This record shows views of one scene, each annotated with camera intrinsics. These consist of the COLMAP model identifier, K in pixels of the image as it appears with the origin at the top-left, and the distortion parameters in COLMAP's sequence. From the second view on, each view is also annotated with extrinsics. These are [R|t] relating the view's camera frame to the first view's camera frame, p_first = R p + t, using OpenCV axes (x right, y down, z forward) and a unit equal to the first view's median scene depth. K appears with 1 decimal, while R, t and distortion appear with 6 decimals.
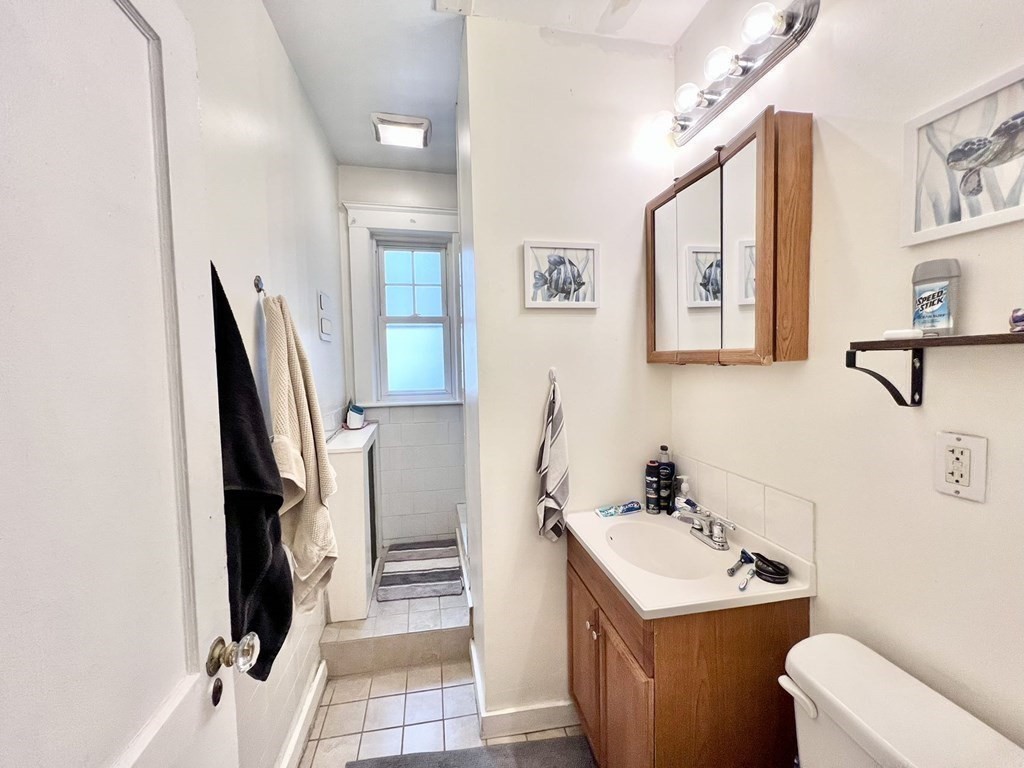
lens RADIAL K [[416.4, 0, 512.0], [0, 416.4, 384.0], [0, 0, 1]] dist [0.000268, 0.000224]
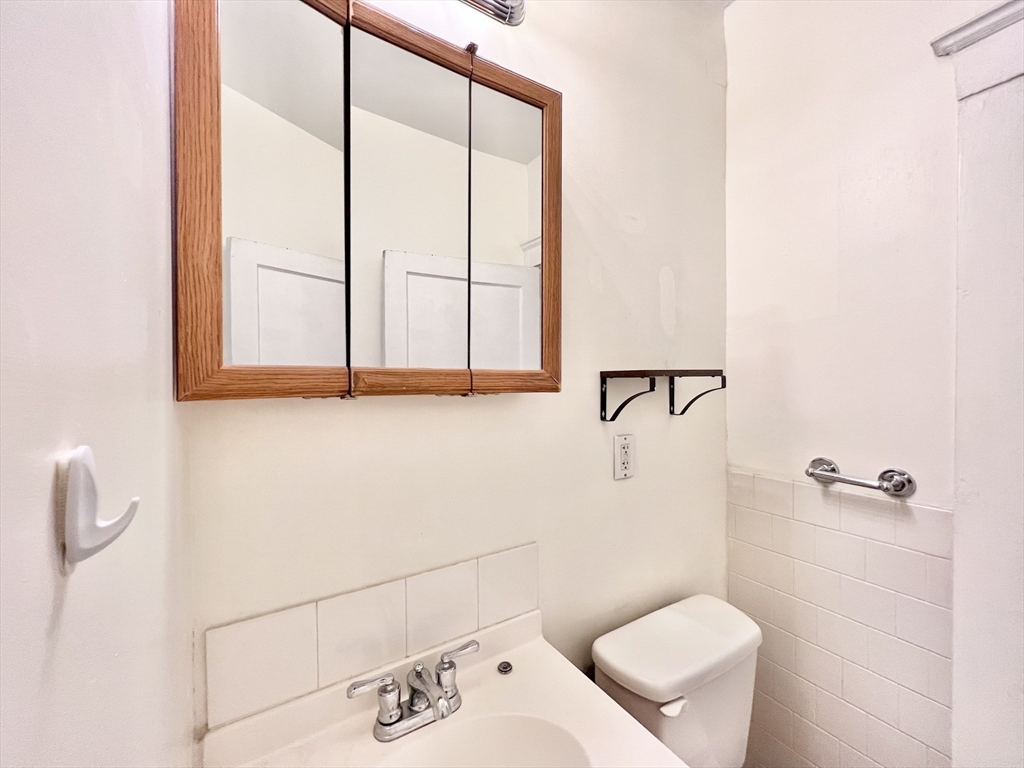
lens RADIAL K [[409.9, 0, 509.8], [0, 409.9, 381.9], [0, 0, 1]] dist [-0.000829, 0.000329]
pose [[-0.330017, 0.023939, 0.943671, -0.167913], [0.068370, 0.997659, -0.001398, -0.092037], [-0.941496, 0.064057, -0.330881, 1.780213]]
